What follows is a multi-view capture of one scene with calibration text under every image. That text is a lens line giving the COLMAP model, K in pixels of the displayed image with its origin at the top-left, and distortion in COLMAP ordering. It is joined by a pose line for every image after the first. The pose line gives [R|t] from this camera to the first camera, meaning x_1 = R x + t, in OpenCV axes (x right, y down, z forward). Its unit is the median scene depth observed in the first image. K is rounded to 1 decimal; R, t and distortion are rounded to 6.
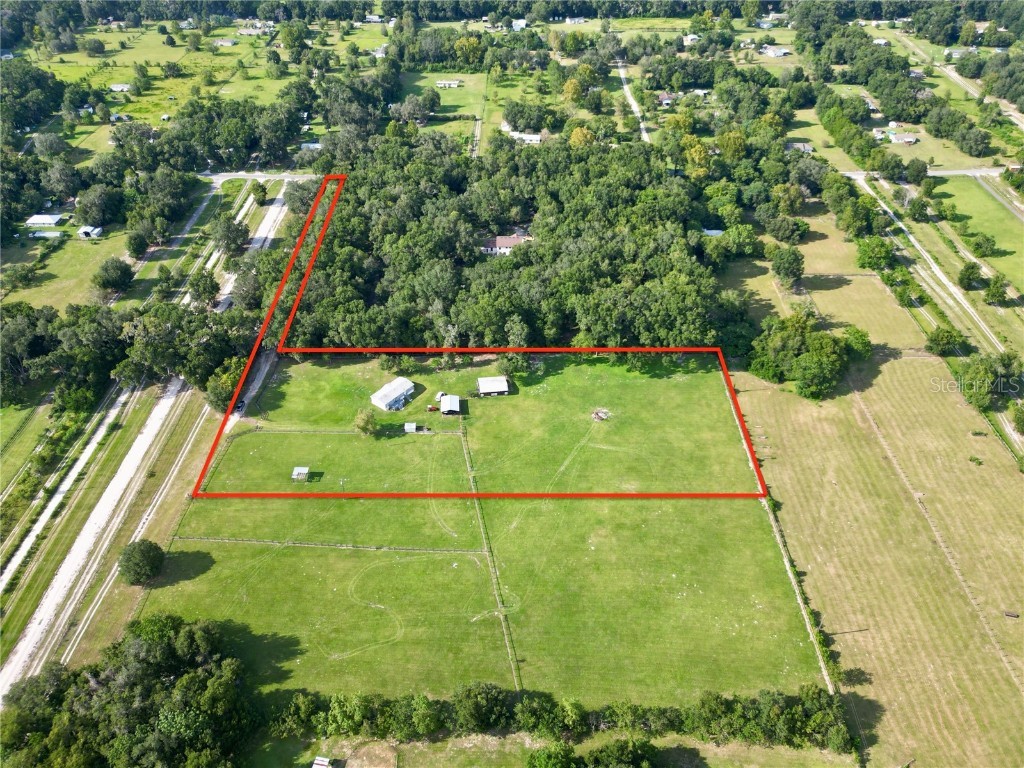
lens RADIAL K [[770.4, 0, 512.0], [0, 770.4, 384.0], [0, 0, 1]] dist [0.066372, -0.069343]
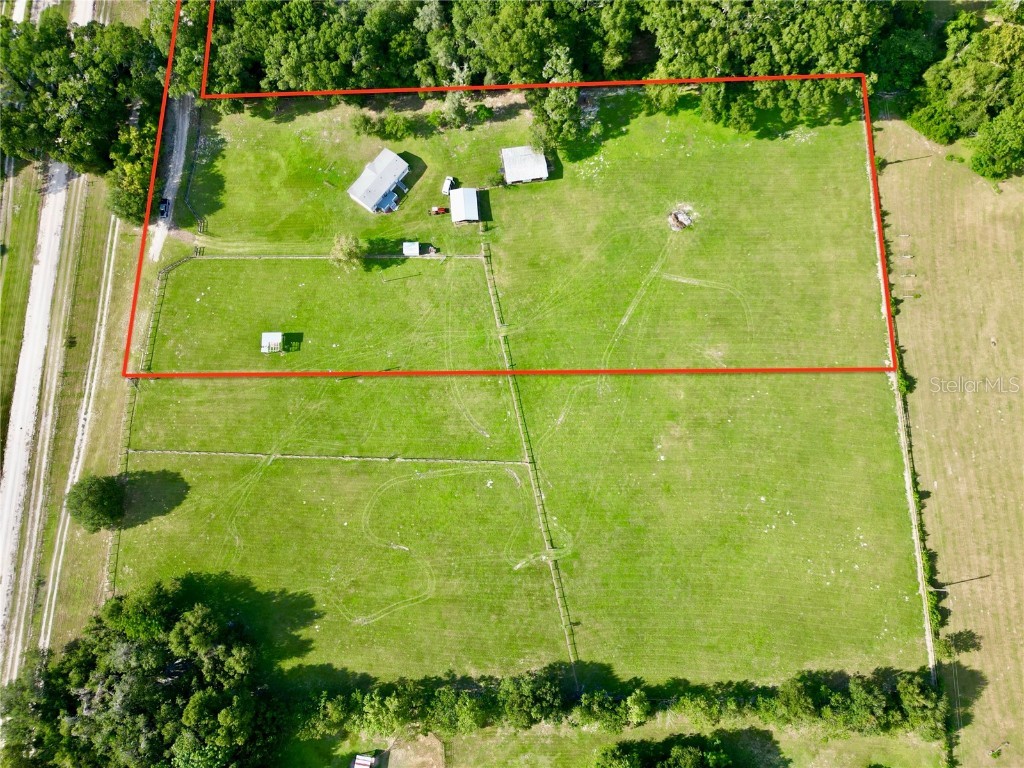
lens RADIAL K [[770.4, 0, 512.0], [0, 770.4, 384.0], [0, 0, 1]] dist [0.066372, -0.069343]
pose [[0.999892, -0.013911, -0.004676, -0.043447], [0.013803, 0.783155, 0.621673, -0.330952], [-0.004986, -0.621670, 0.783263, 0.420068]]
